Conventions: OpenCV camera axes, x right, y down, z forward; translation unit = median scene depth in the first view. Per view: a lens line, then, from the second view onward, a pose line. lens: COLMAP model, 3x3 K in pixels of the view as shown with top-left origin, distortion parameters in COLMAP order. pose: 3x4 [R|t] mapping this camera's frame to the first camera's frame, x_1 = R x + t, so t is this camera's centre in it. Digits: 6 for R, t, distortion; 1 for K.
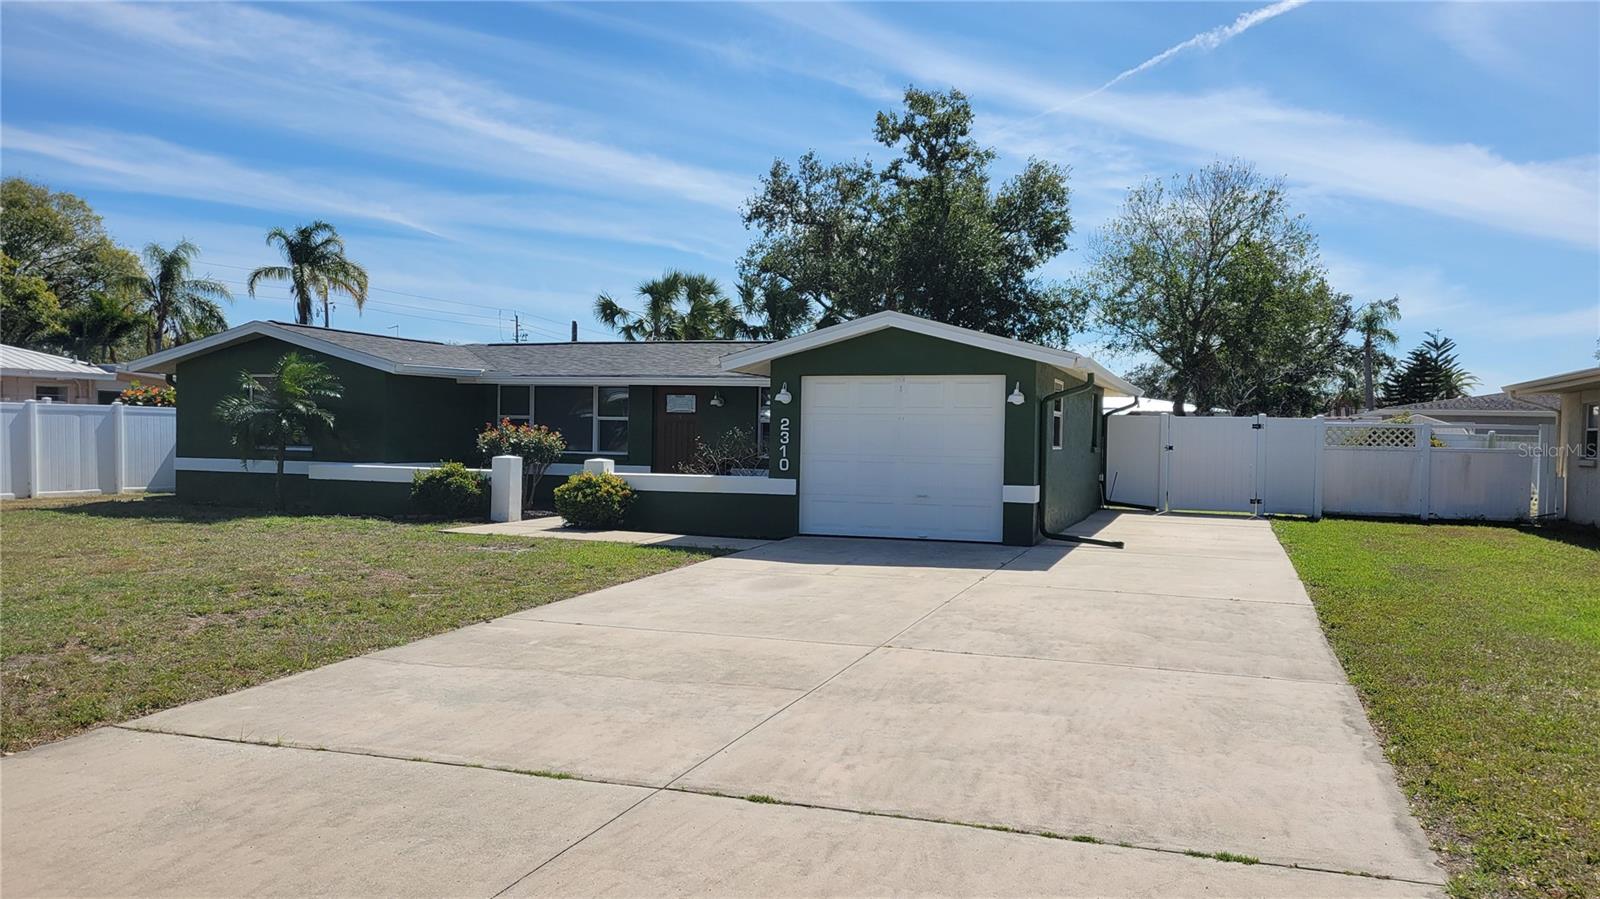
lens RADIAL K [[1202.8, 0, 798.5], [0, 1202.8, 459.2], [0, 0, 1]] dist [0.102104, -0.127731]
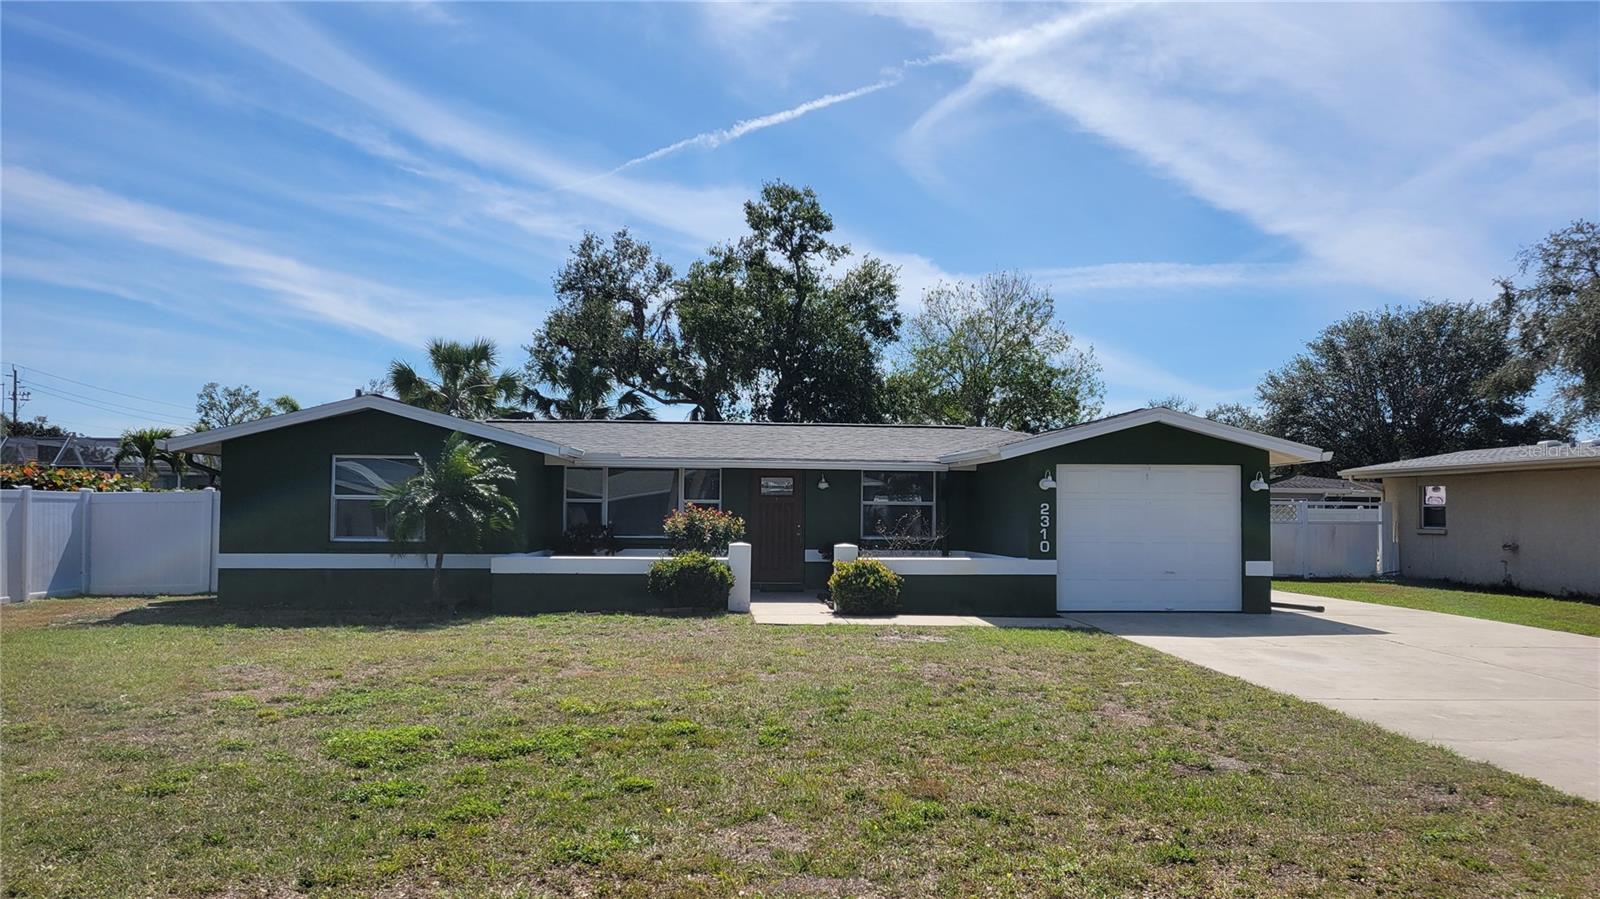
lens RADIAL K [[1202.8, 0, 798.5], [0, 1202.8, 459.2], [0, 0, 1]] dist [0.102104, -0.127731]
pose [[0.913218, 0.006519, 0.407419, -0.313861], [0.017087, 0.998380, -0.054276, -0.008862], [-0.407113, 0.056527, 0.911627, 0.051548]]
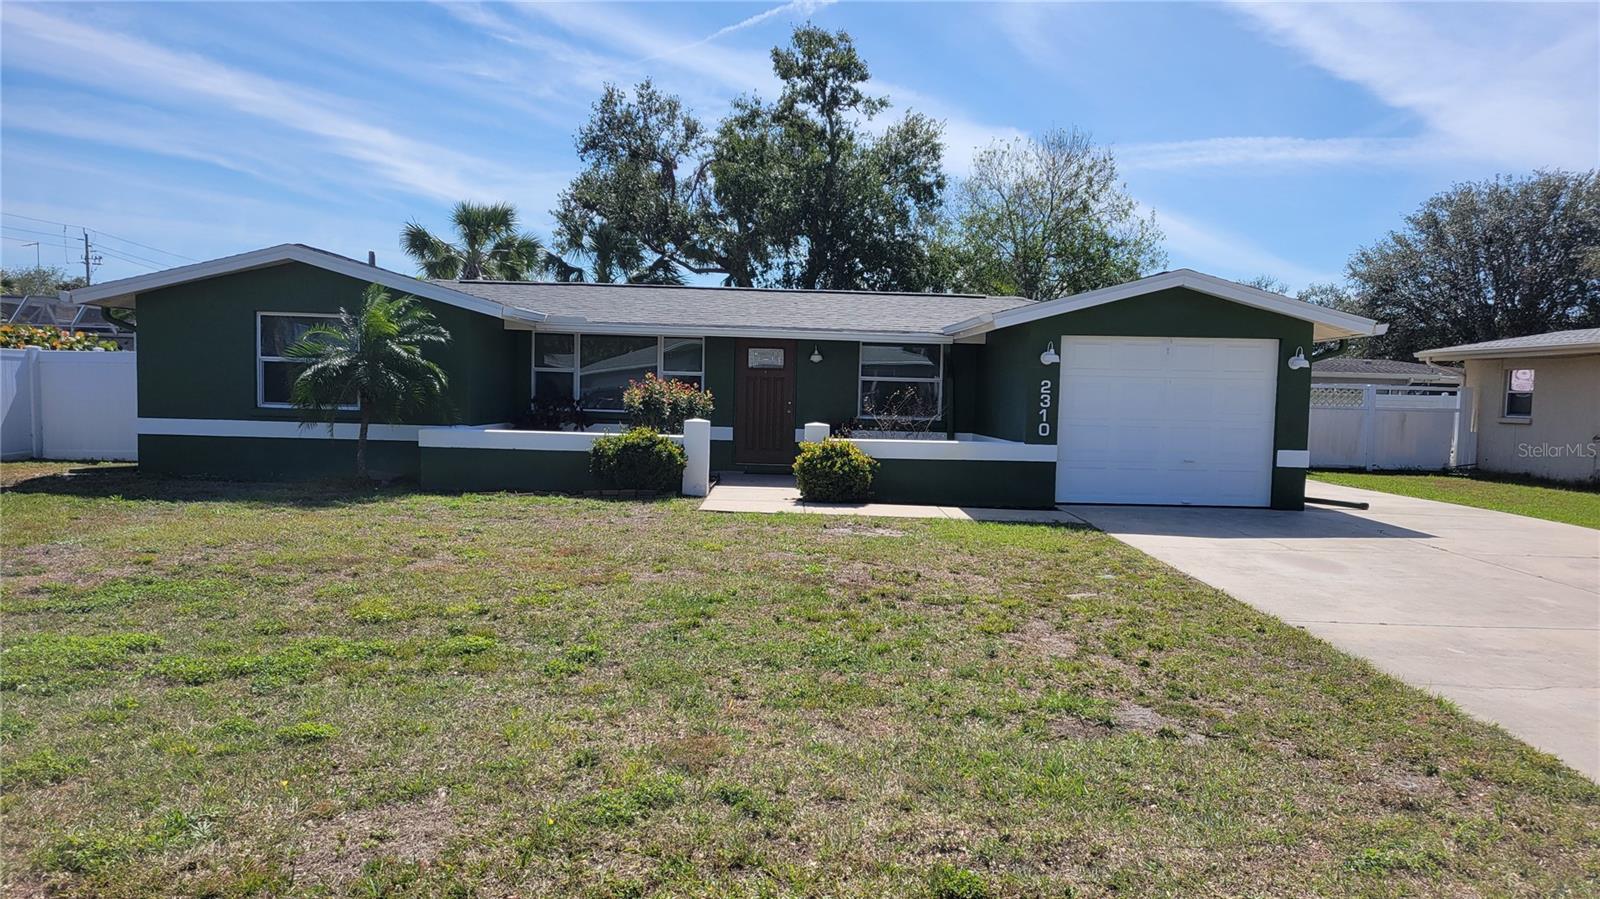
lens RADIAL K [[1202.8, 0, 798.5], [0, 1202.8, 459.2], [0, 0, 1]] dist [0.102104, -0.127731]
pose [[0.937688, -0.013901, 0.347199, -0.250575], [-0.001939, 0.998975, 0.045234, -0.007059], [-0.347472, -0.043089, 0.936700, 0.088954]]
